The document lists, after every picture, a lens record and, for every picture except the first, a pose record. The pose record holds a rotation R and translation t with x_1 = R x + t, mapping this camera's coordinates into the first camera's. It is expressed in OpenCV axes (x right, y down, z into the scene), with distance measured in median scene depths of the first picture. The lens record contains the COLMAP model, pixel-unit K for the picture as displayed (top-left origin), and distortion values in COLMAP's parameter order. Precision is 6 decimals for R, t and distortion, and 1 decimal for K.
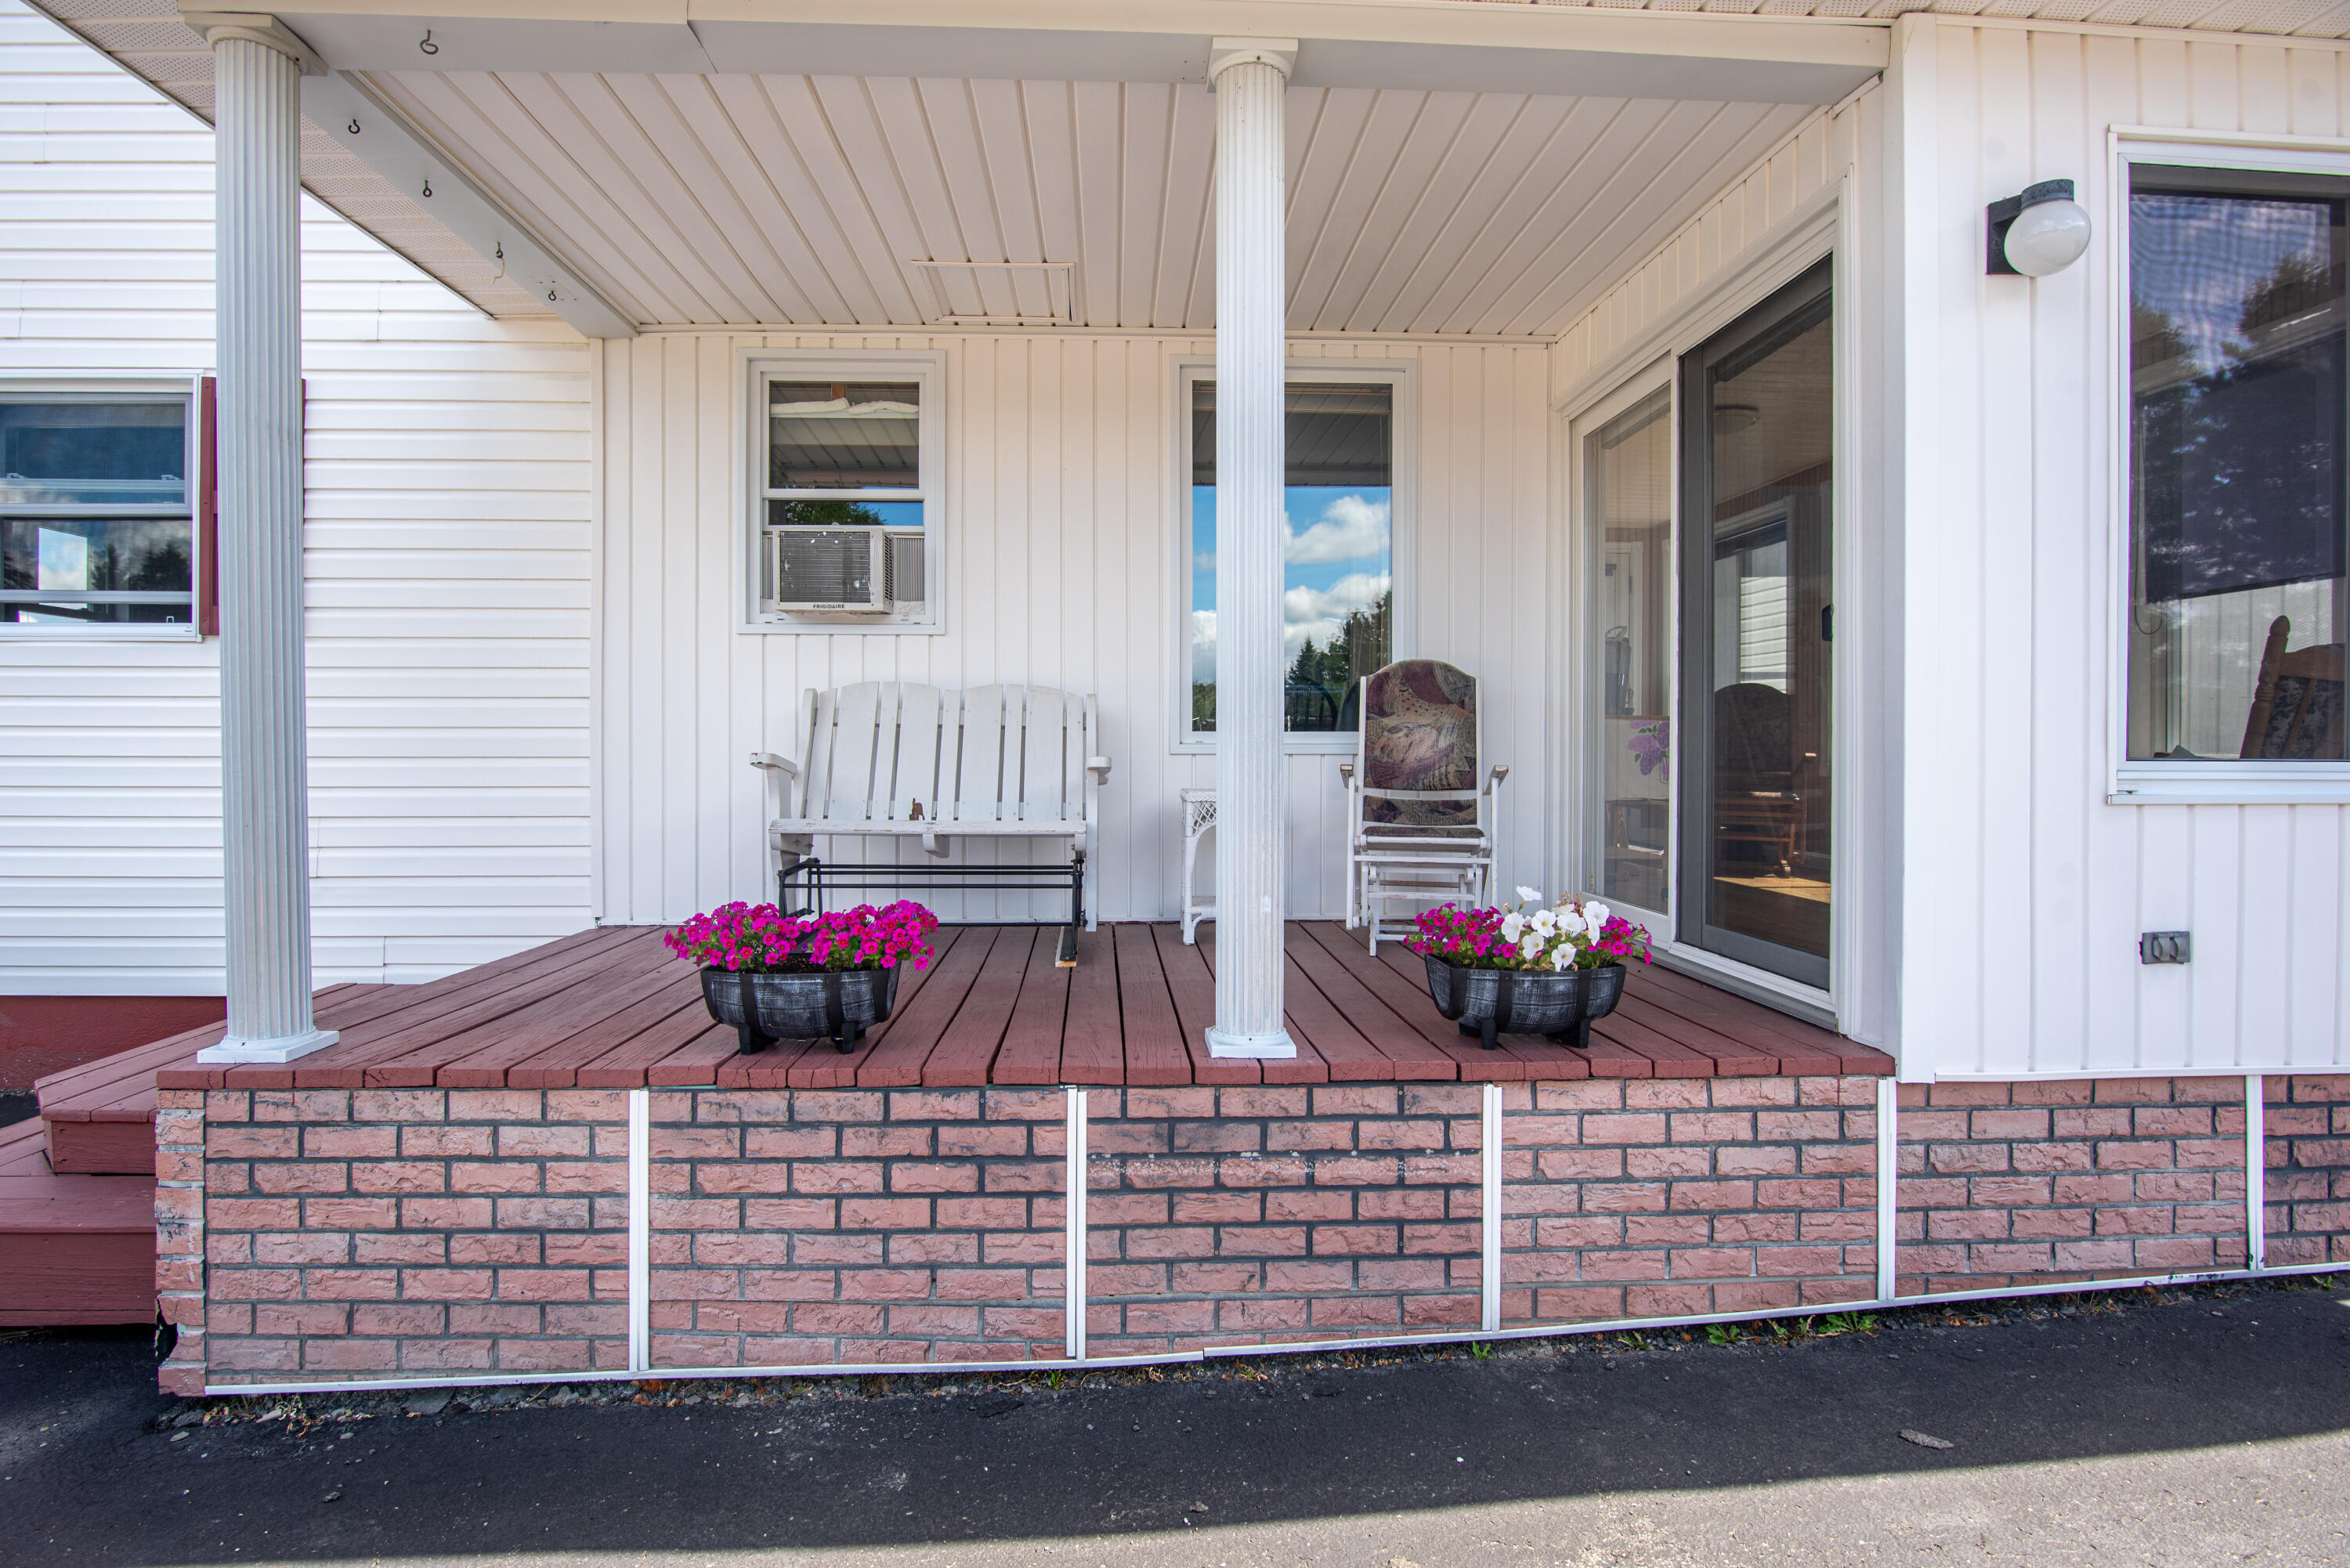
lens RADIAL K [[1149.8, 0, 1168.0], [0, 1149.8, 765.0], [0, 0, 1]] dist [-0.001921, -0.000713]
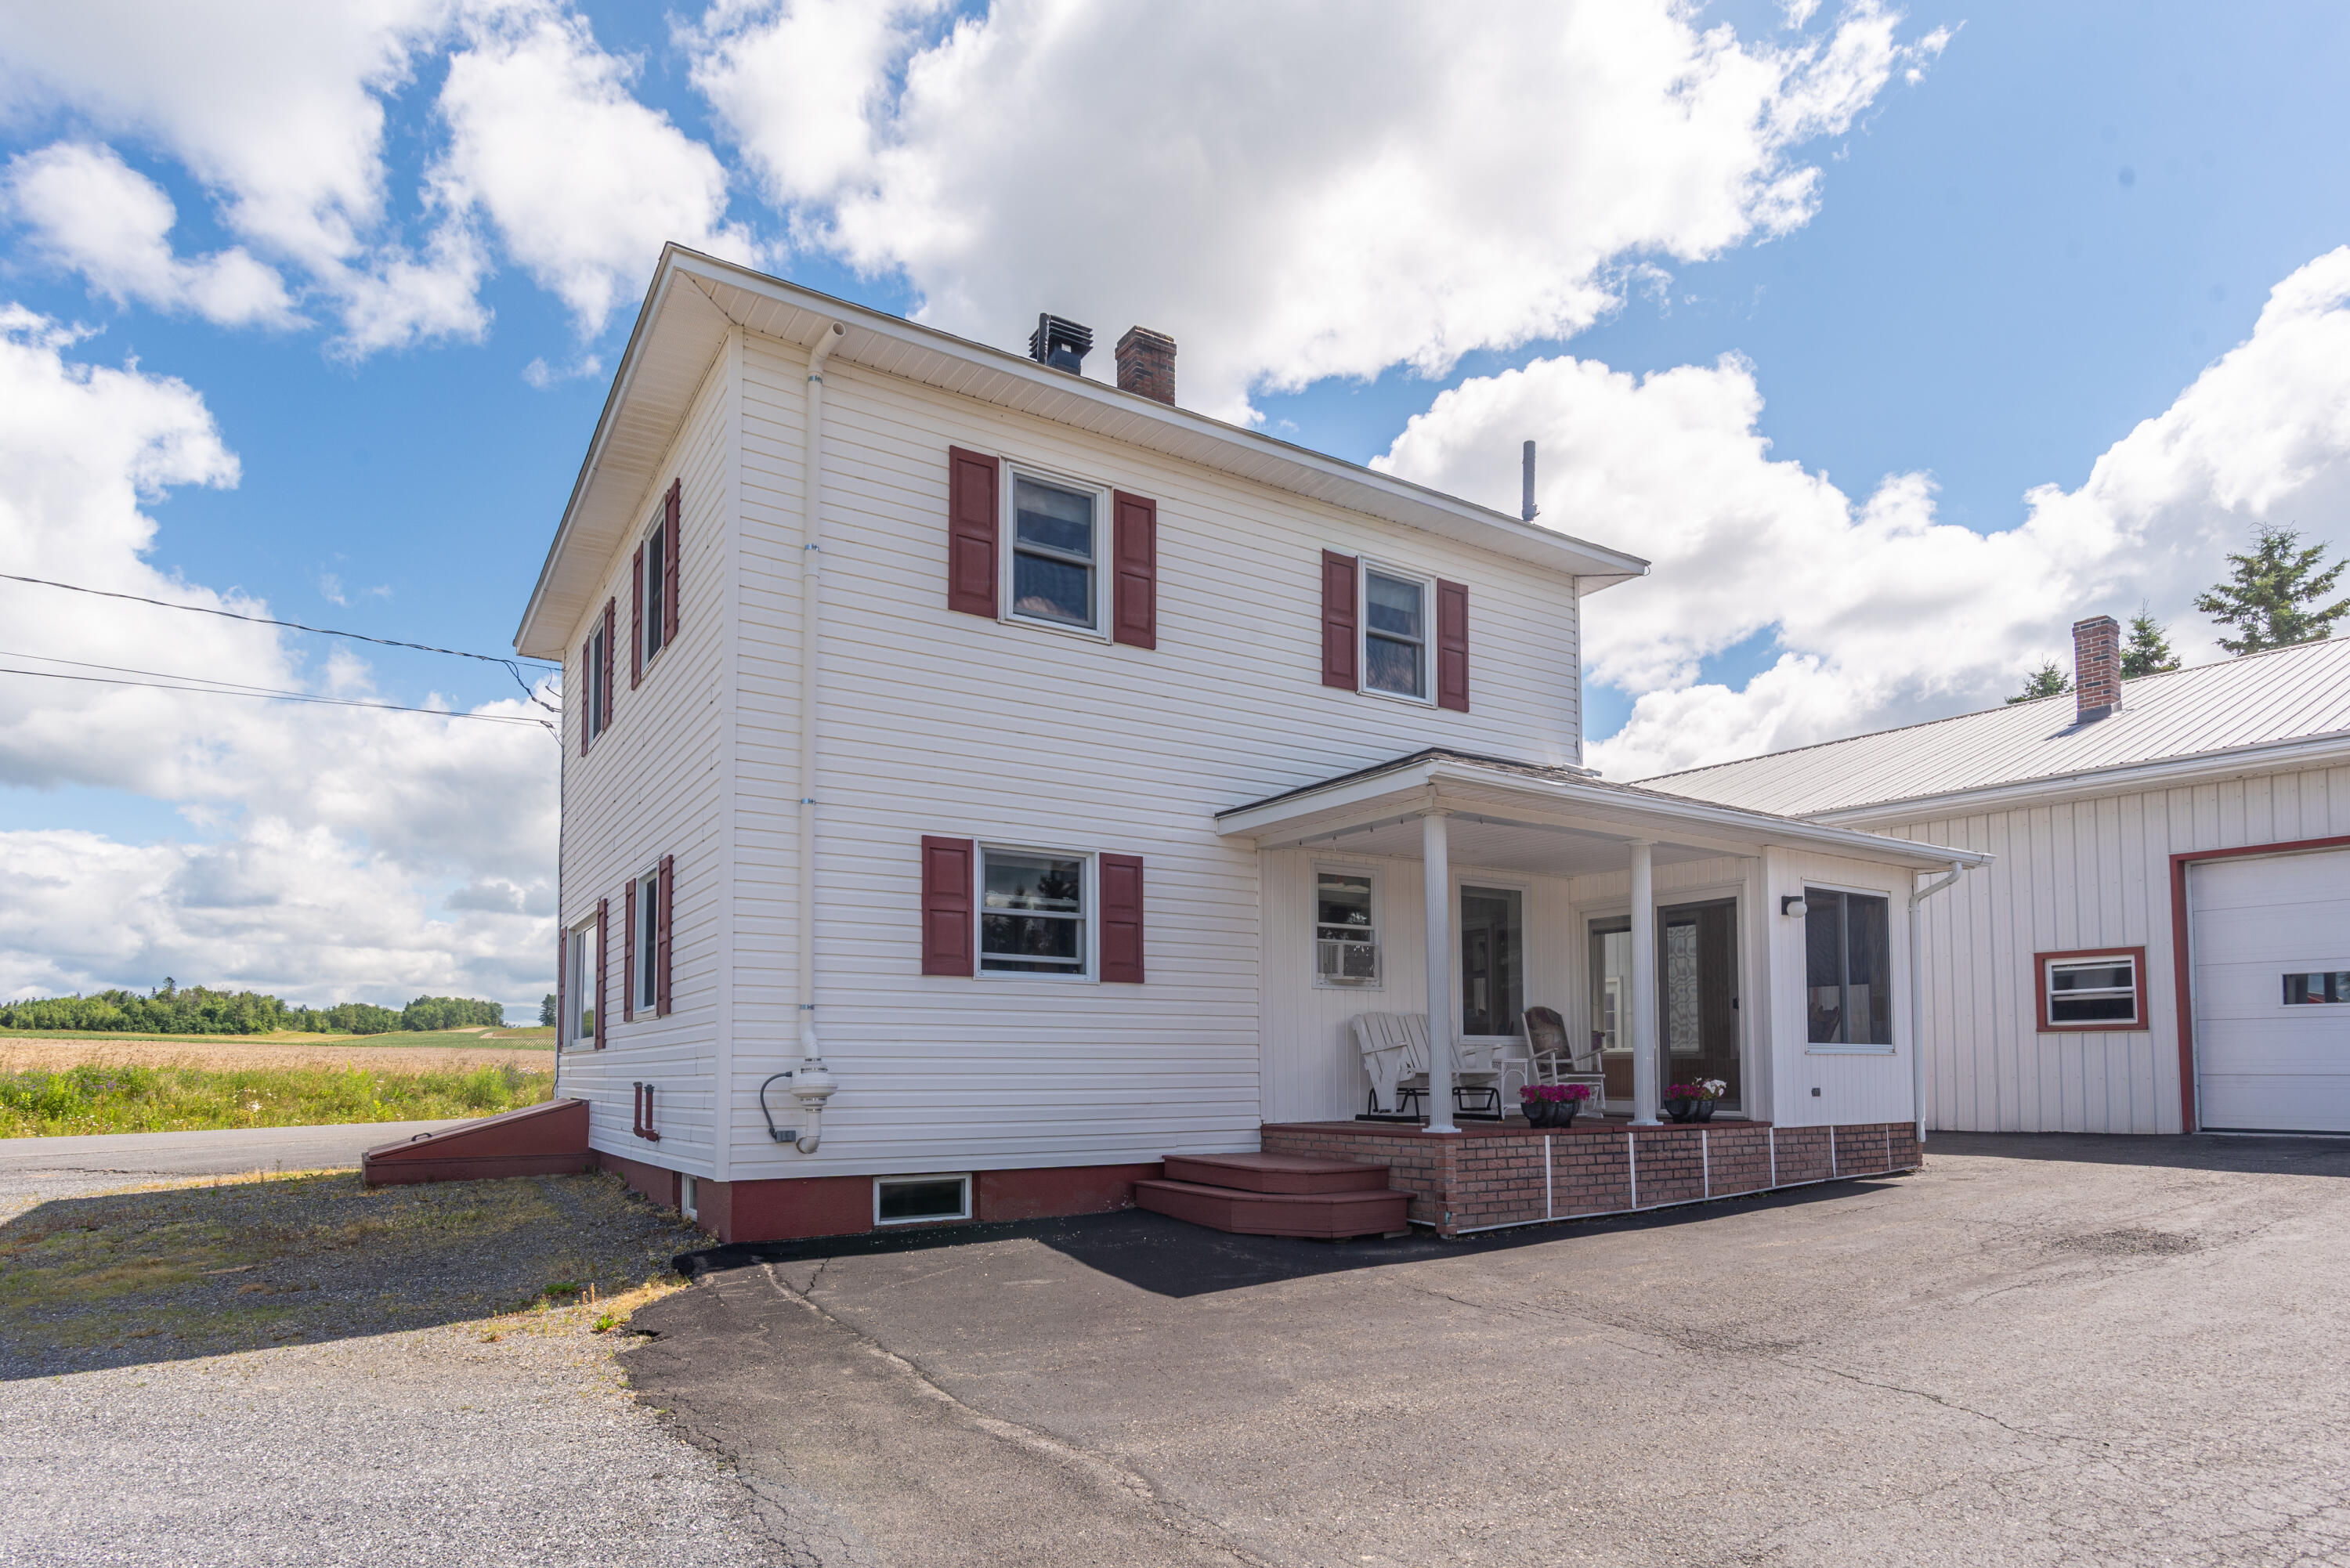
lens RADIAL K [[1275.6, 0, 1161.1], [0, 1275.6, 1015.7], [0, 0, 1]] dist [0.028815, 0.000614]
pose [[0.870461, 0.014948, 0.492011, -3.072146], [0.013104, 0.998481, -0.053518, 0.106839], [-0.492064, 0.053032, 0.868942, -1.620022]]
